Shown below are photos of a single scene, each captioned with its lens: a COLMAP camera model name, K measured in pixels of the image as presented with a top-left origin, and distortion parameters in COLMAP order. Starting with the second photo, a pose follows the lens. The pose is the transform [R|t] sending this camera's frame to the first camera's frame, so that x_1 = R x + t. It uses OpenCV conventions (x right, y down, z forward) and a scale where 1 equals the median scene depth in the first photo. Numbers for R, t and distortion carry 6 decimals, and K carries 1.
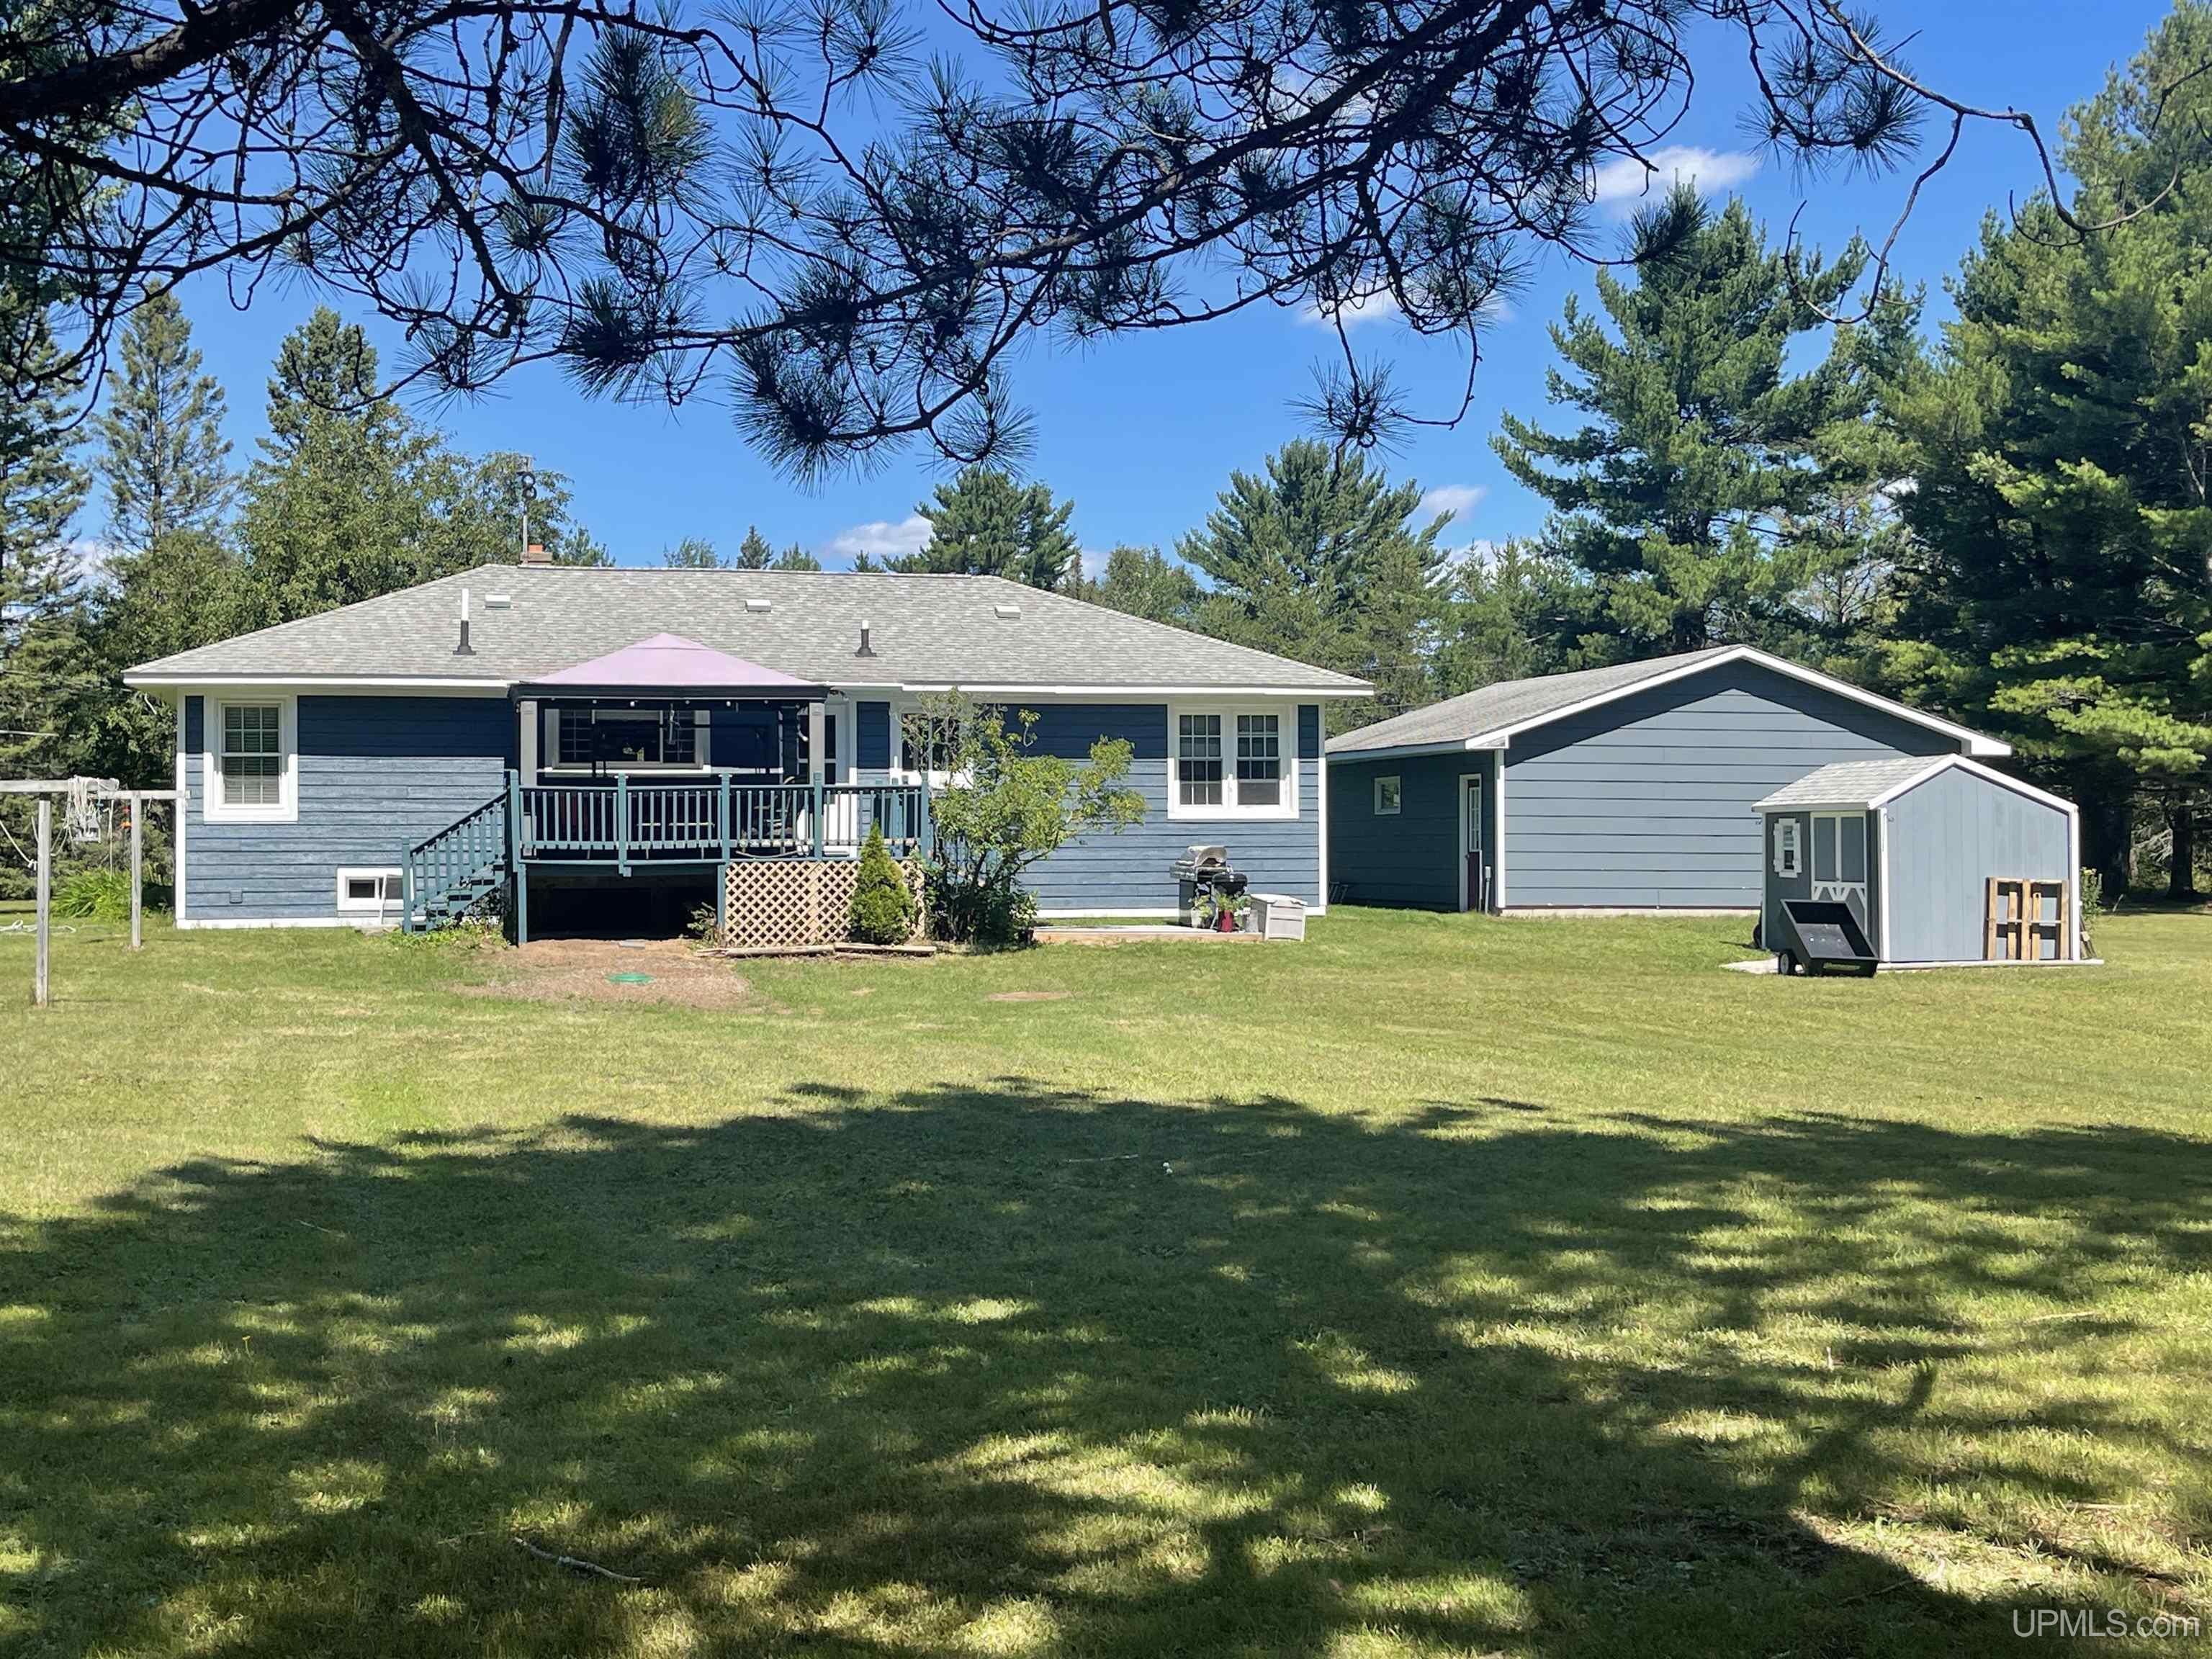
lens RADIAL K [[2737.9, 0, 1111.1], [0, 2737.9, 832.6], [0, 0, 1]] dist [0.040994, 0.000000]
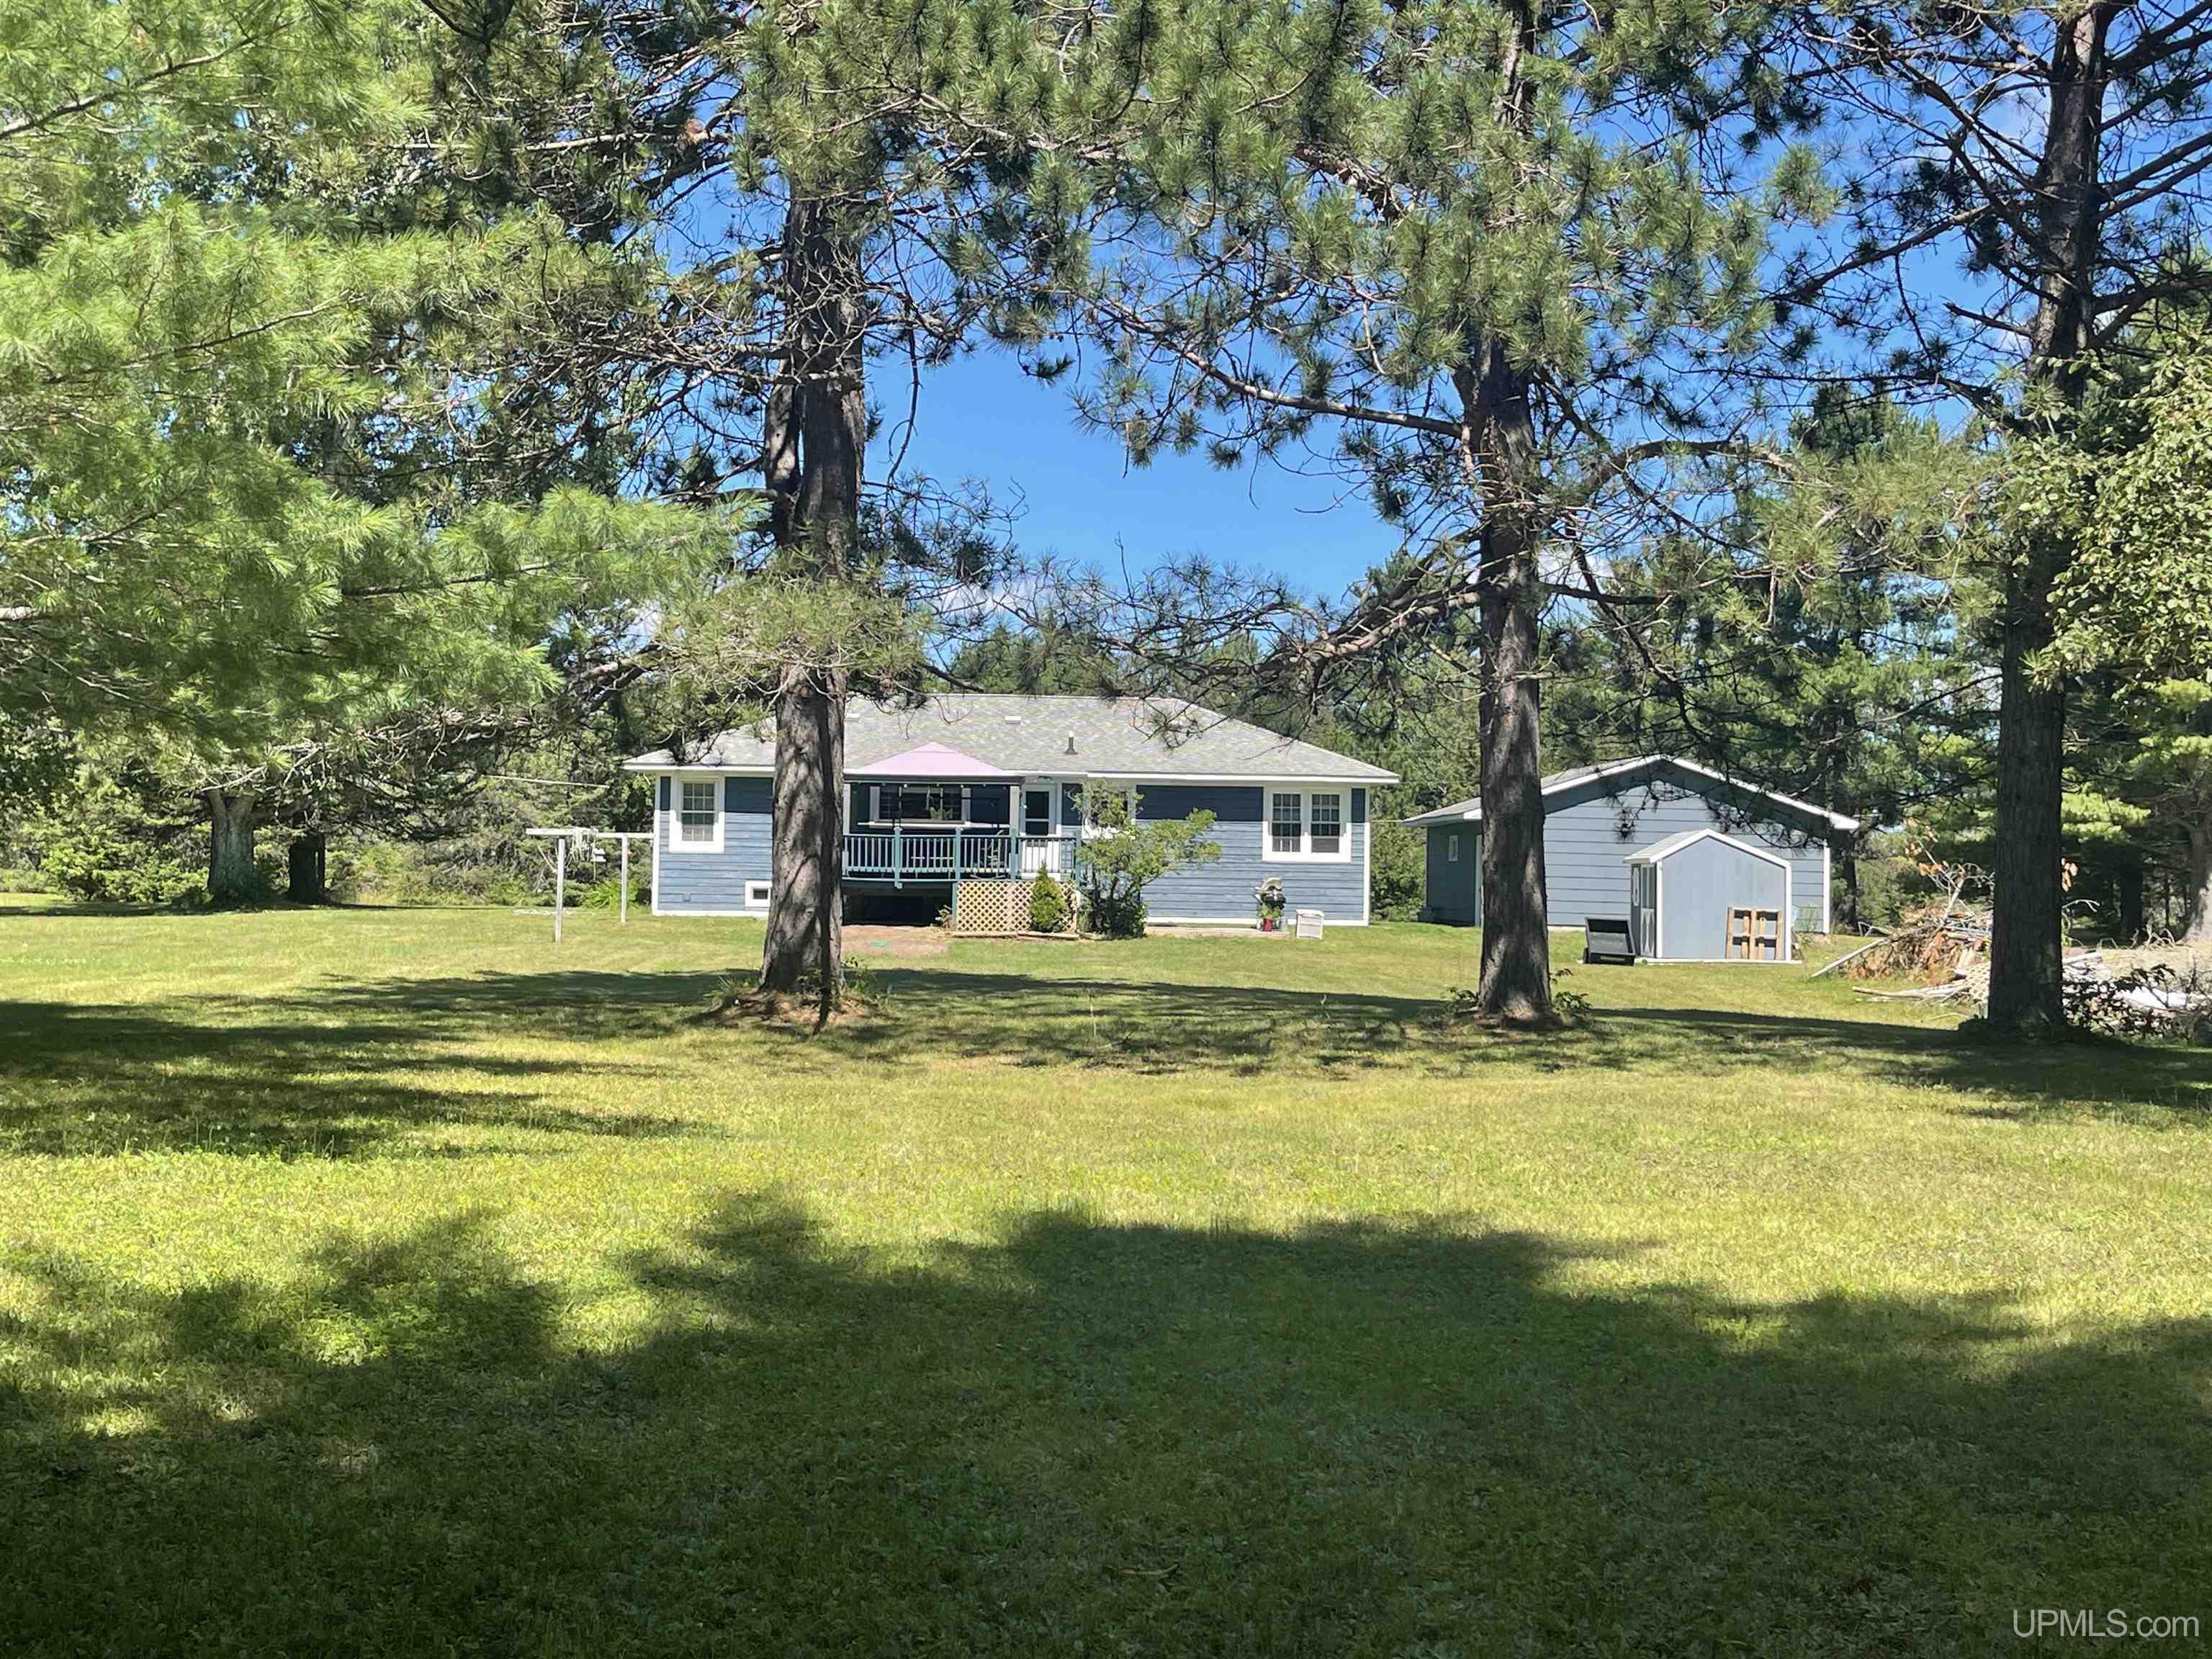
lens RADIAL K [[2737.9, 0, 1103.0], [0, 2737.9, 827.7], [0, 0, 1]] dist [0.040994, 0.000000]
pose [[0.978868, 0.016239, -0.203848, 0.268826], [-0.019759, 0.999689, -0.015245, 0.001767], [0.203537, 0.018951, 0.978884, -0.580874]]
